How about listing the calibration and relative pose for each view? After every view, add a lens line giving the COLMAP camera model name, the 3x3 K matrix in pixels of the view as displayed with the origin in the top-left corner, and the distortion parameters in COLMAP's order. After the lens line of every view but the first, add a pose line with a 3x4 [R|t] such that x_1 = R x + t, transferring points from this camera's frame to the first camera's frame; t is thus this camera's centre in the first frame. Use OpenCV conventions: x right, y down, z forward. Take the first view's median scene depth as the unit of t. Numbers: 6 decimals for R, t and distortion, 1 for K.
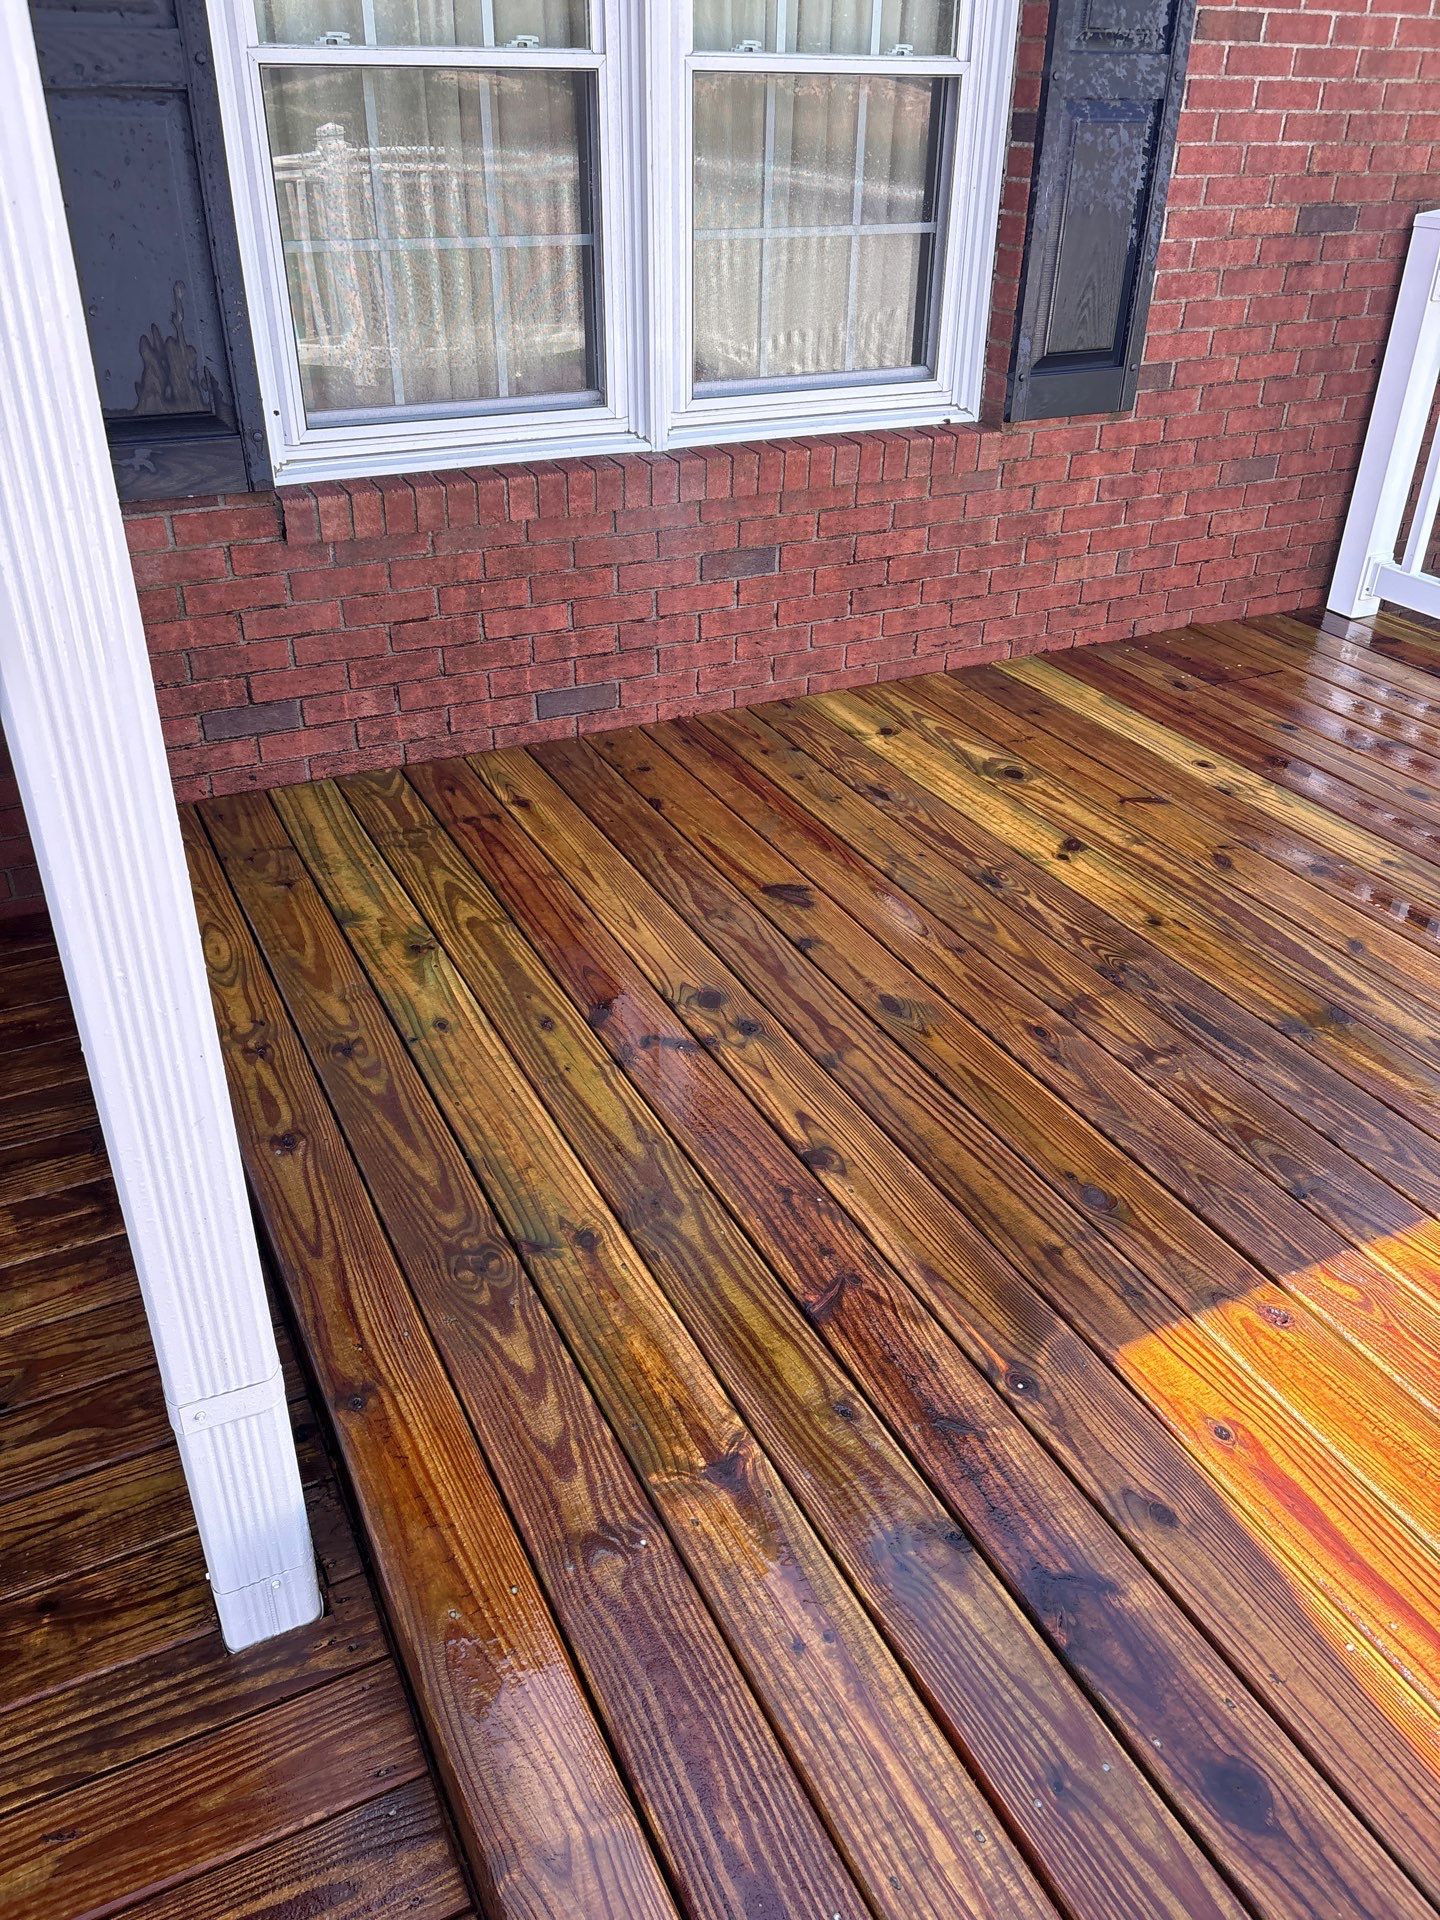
lens RADIAL K [[1474.5, 0, 716.0], [0, 1474.5, 959.8], [0, 0, 1]] dist [0.042300, -0.039061]
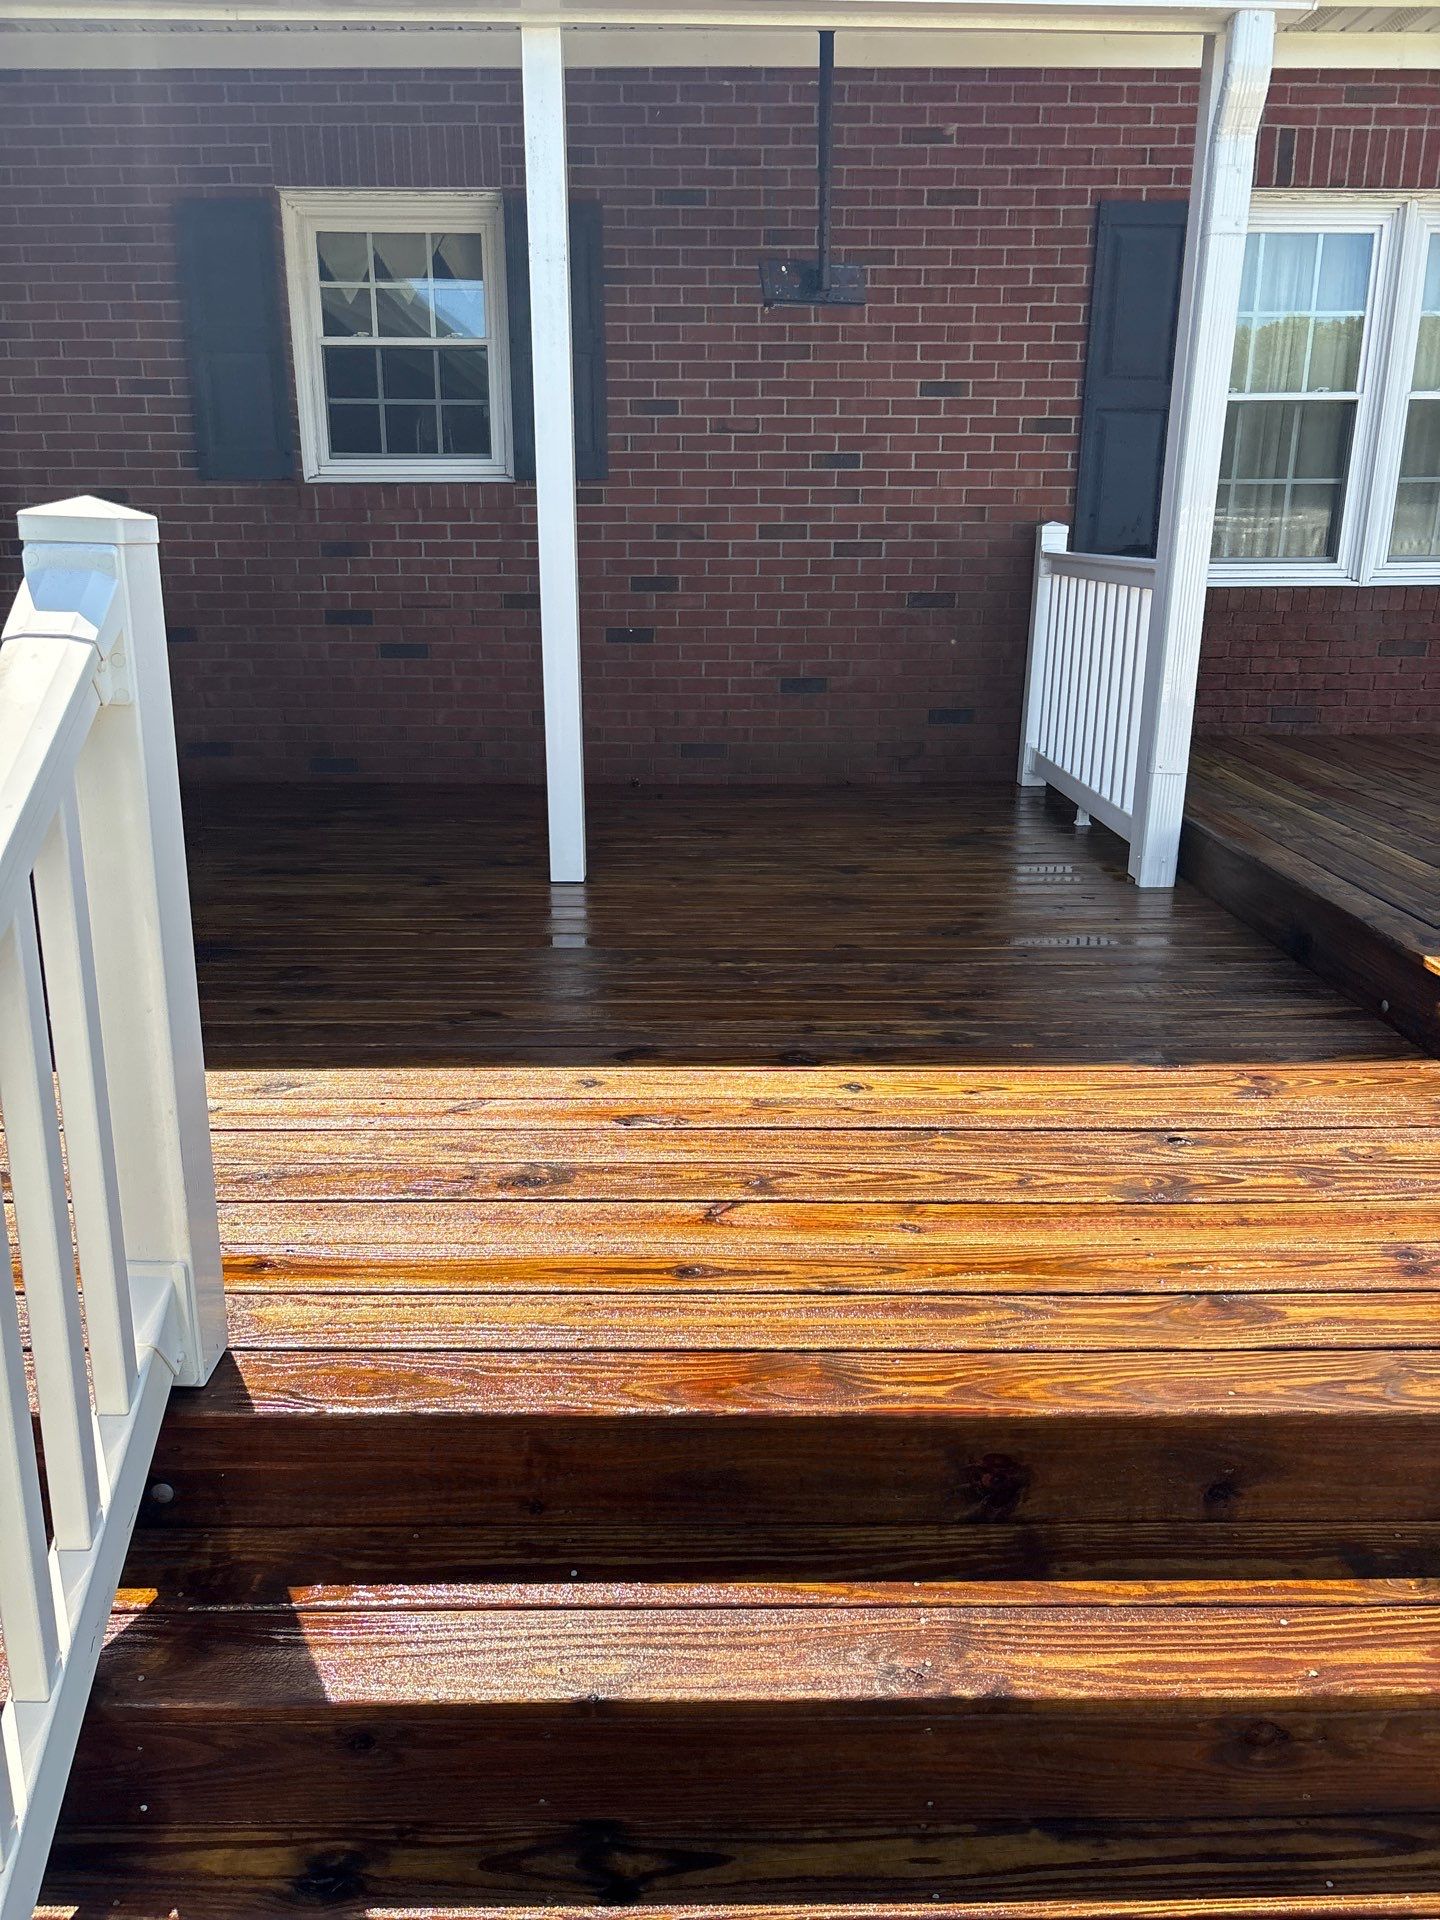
lens RADIAL K [[1474.5, 0, 715.9], [0, 1474.5, 957.9], [0, 0, 1]] dist [0.042300, -0.039061]
pose [[0.897029, 0.129824, -0.422475, 0.082039], [-0.208314, 0.967242, -0.145079, 0.554487], [0.389801, 0.218148, 0.894688, -0.895454]]
